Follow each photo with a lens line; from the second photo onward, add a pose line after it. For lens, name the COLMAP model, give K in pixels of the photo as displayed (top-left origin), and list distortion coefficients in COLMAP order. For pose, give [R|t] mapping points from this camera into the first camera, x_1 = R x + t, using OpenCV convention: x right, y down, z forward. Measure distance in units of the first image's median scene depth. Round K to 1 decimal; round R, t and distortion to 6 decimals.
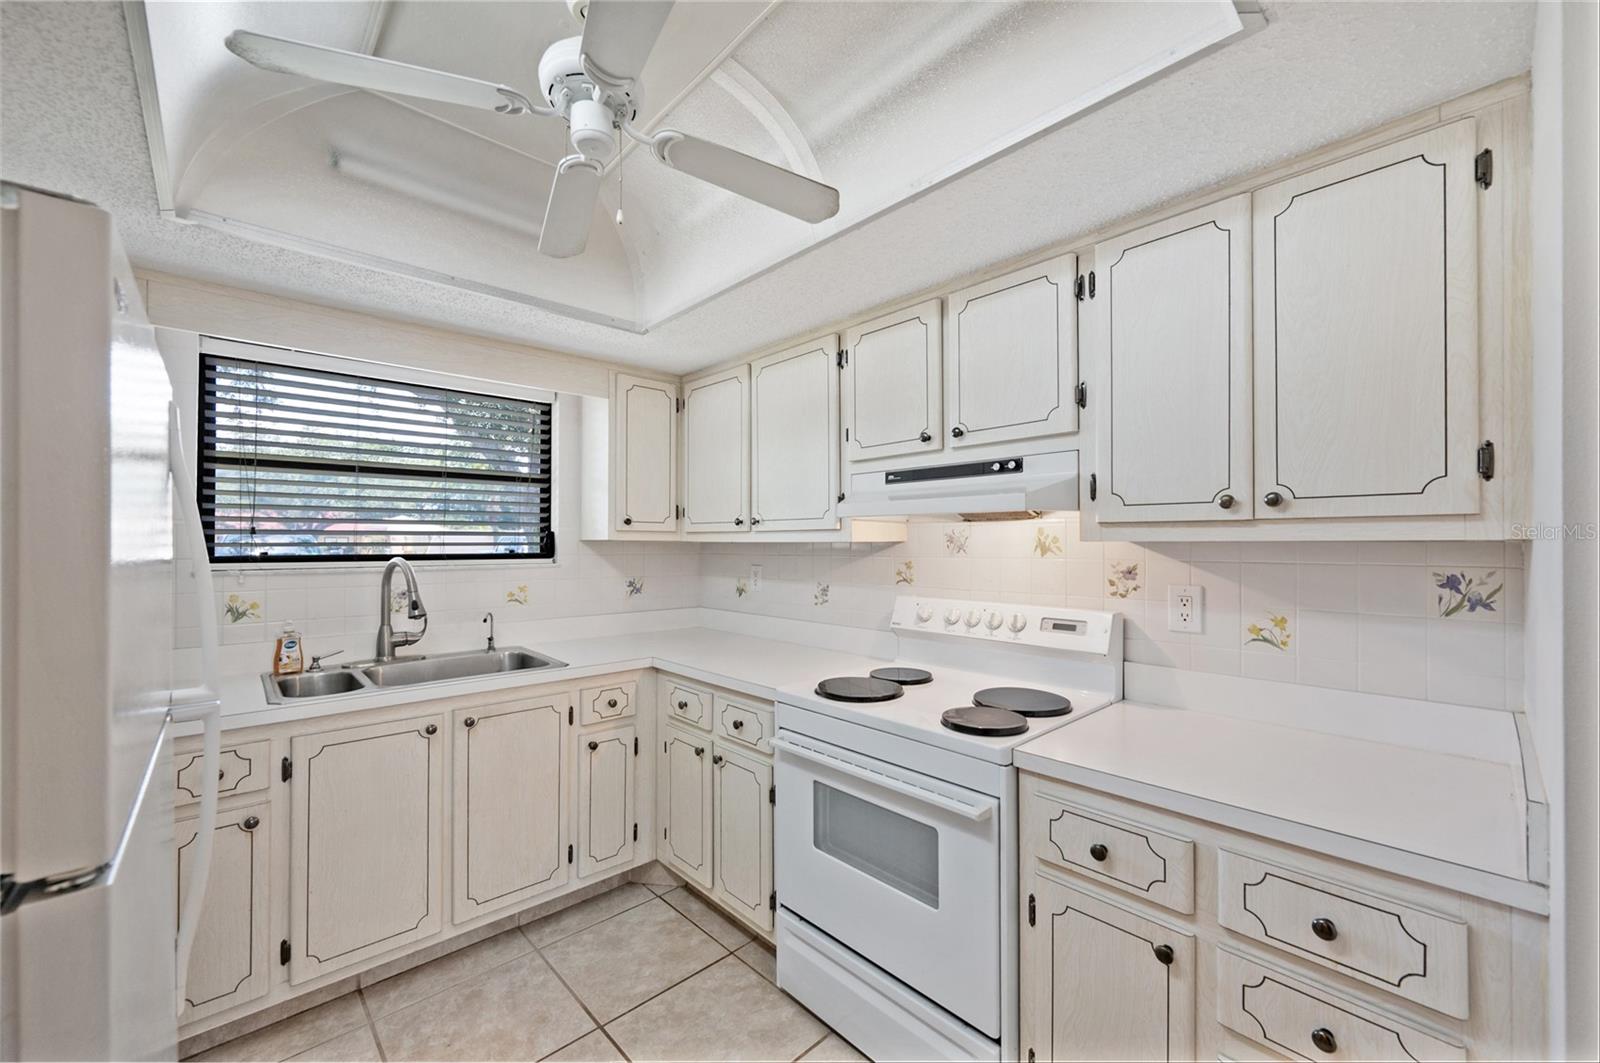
lens RADIAL K [[629.7, 0, 802.5], [0, 629.7, 540.5], [0, 0, 1]] dist [0.000609, -0.000012]
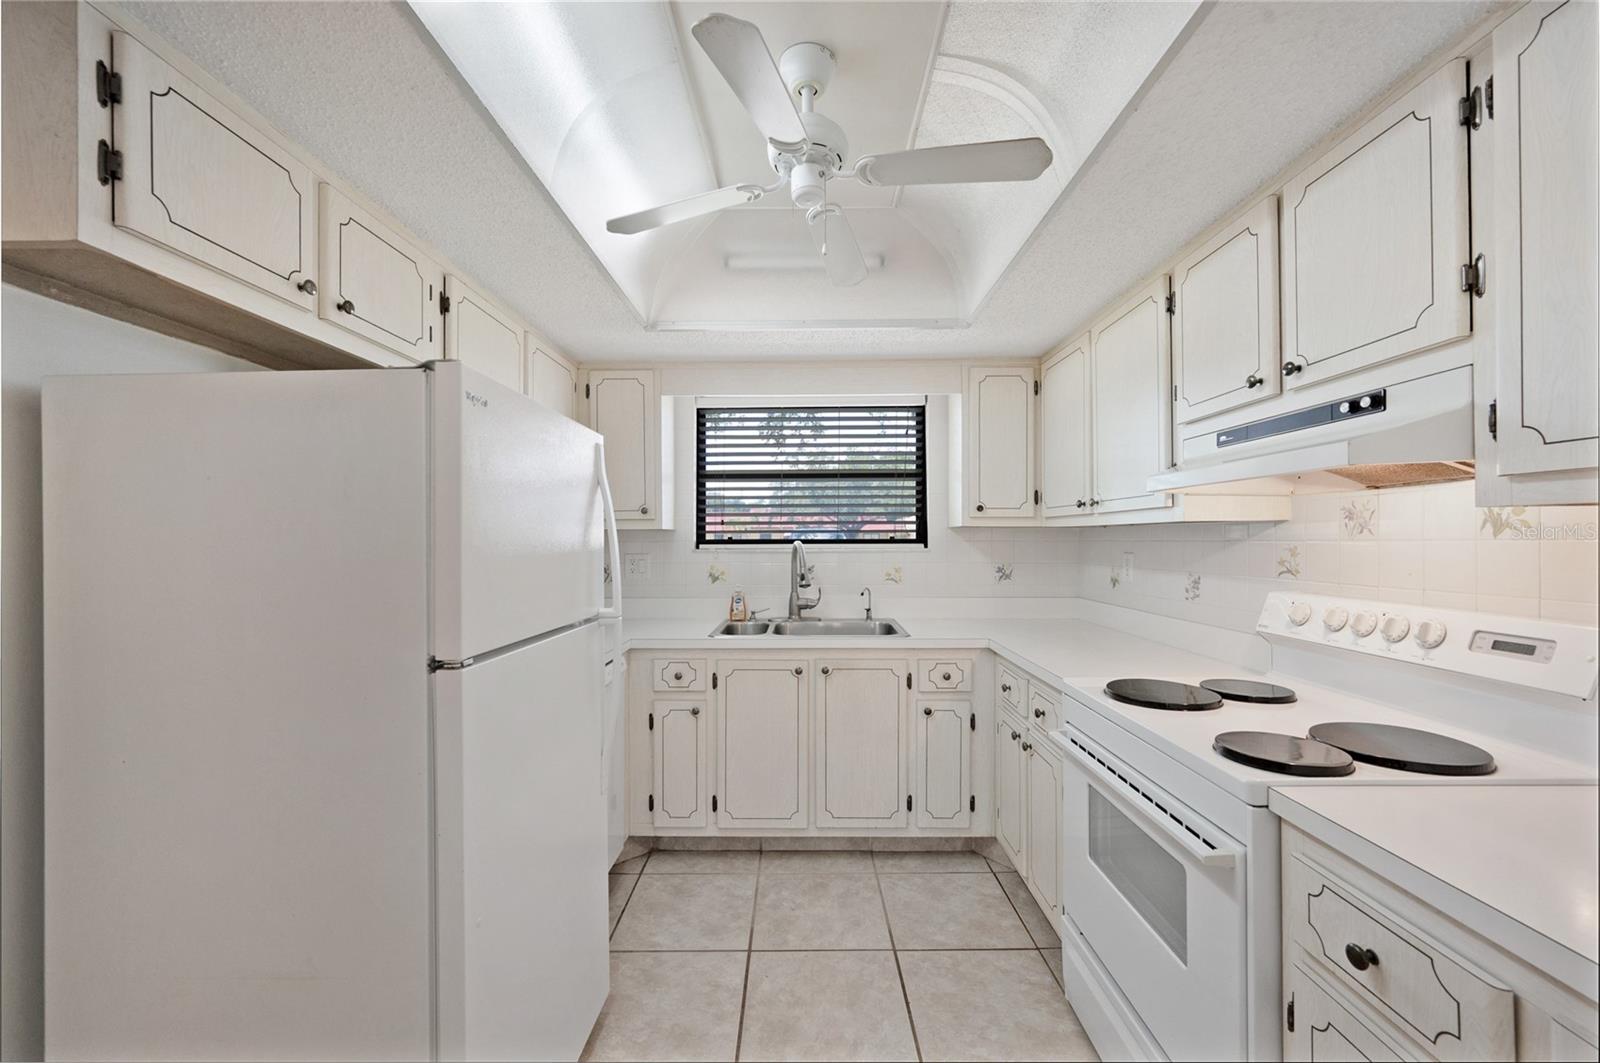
lens RADIAL K [[629.7, 0, 803.1], [0, 629.7, 539.8], [0, 0, 1]] dist [0.000609, -0.000012]
pose [[0.728386, -0.001281, -0.685166, 0.329845], [0.005664, 0.999975, 0.004152, 0.023832], [0.685143, -0.006905, 0.728375, 0.060164]]
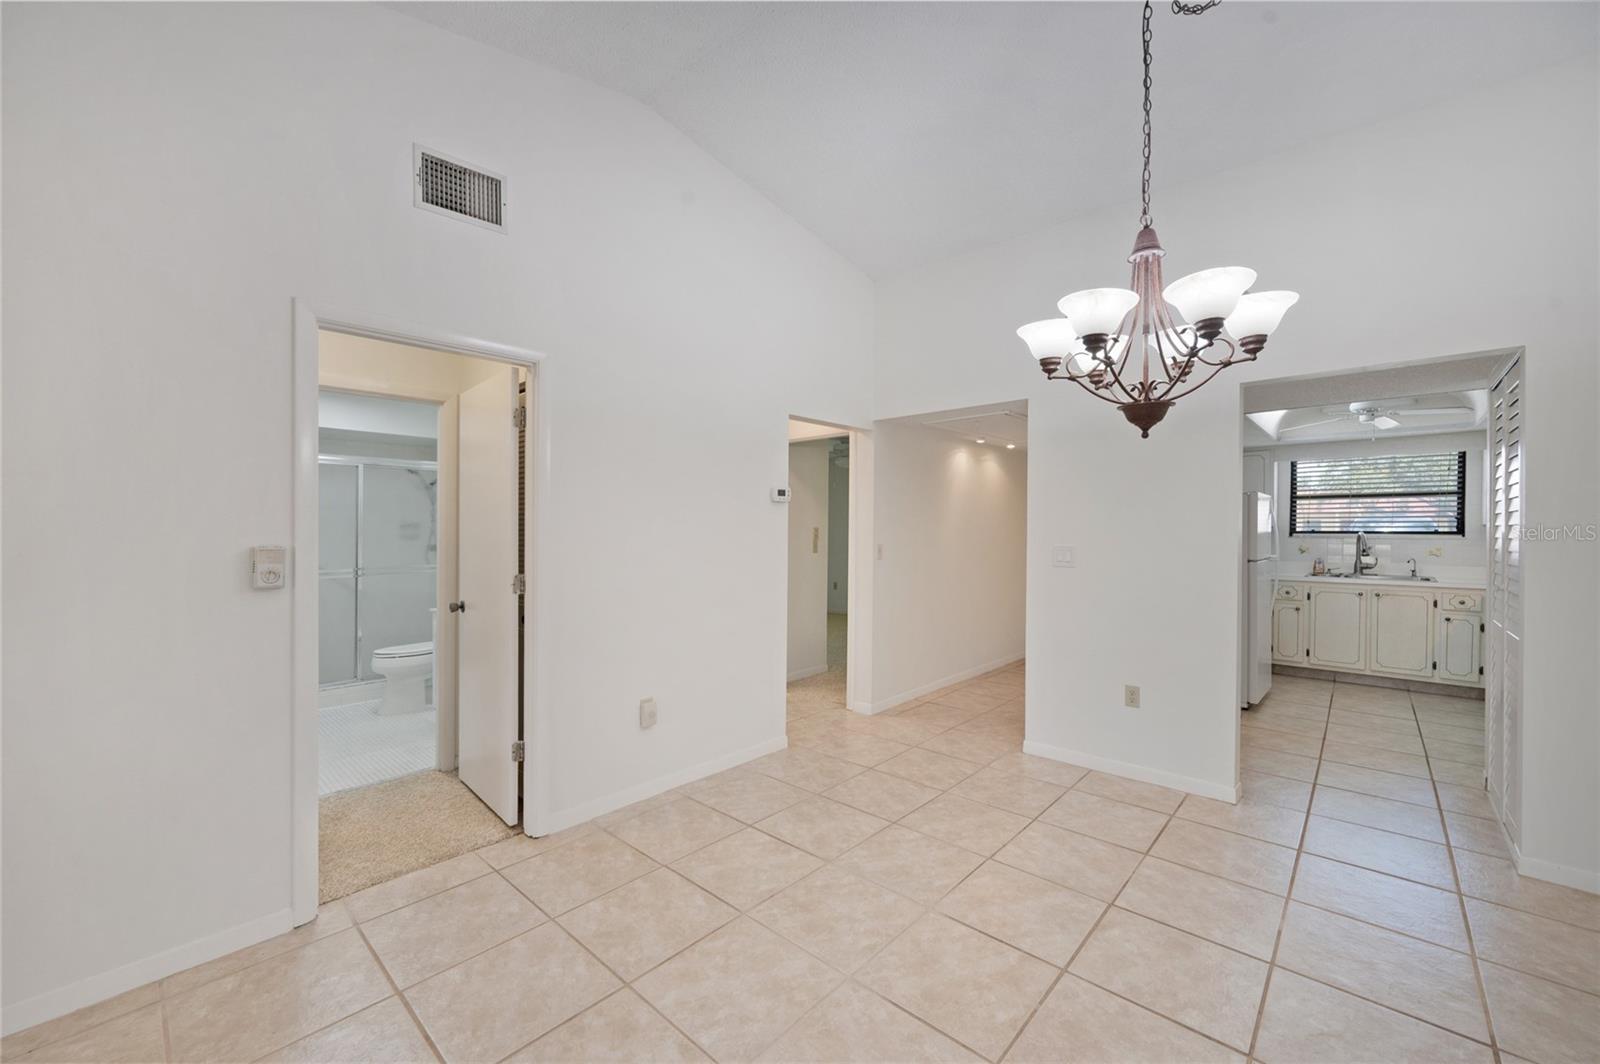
lens RADIAL K [[629.7, 0, 794.7], [0, 629.7, 538.7], [0, 0, 1]] dist [0.000609, -0.000012]
pose [[0.077642, 0.019233, -0.996796, 2.074285], [0.003908, 0.999800, 0.019596, -0.006410], [0.996974, -0.005417, 0.077551, -1.777703]]
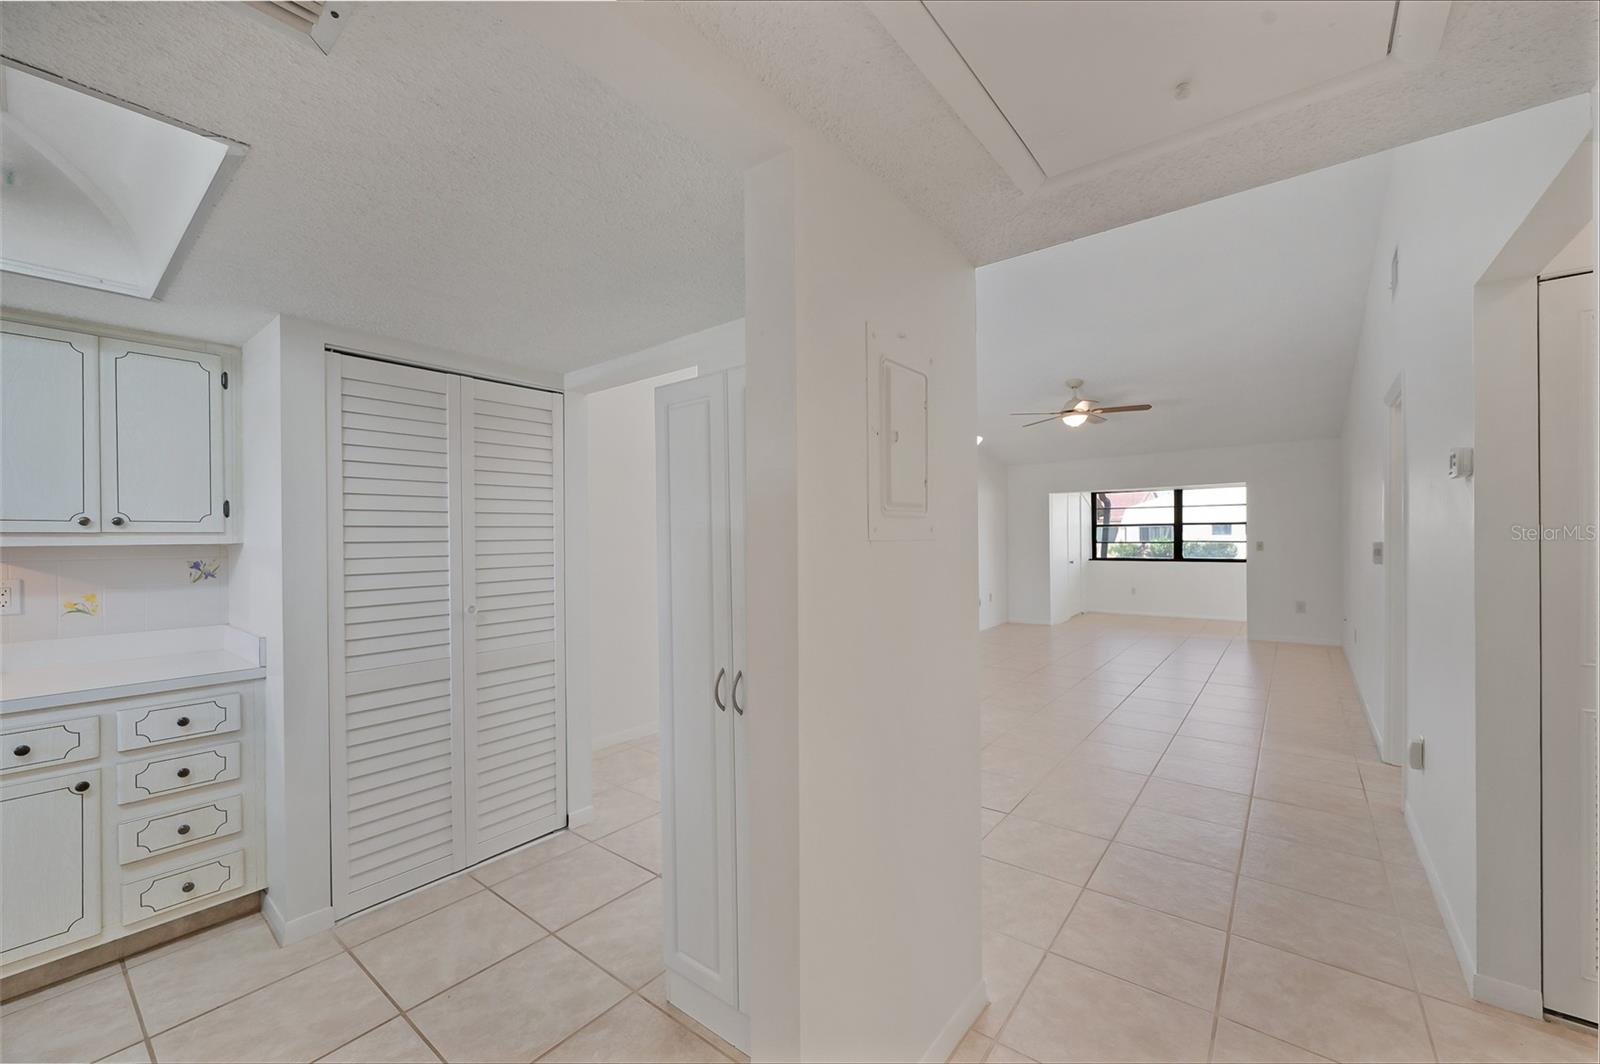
lens RADIAL K [[629.7, 0, 802.7], [0, 629.7, 539.9], [0, 0, 1]] dist [0.000609, -0.000012]
pose [[-0.147668, -0.000705, 0.989037, -0.866104], [0.007292, 0.999972, 0.001801, -0.002230], [-0.989010, 0.007478, -0.147659, -0.423561]]
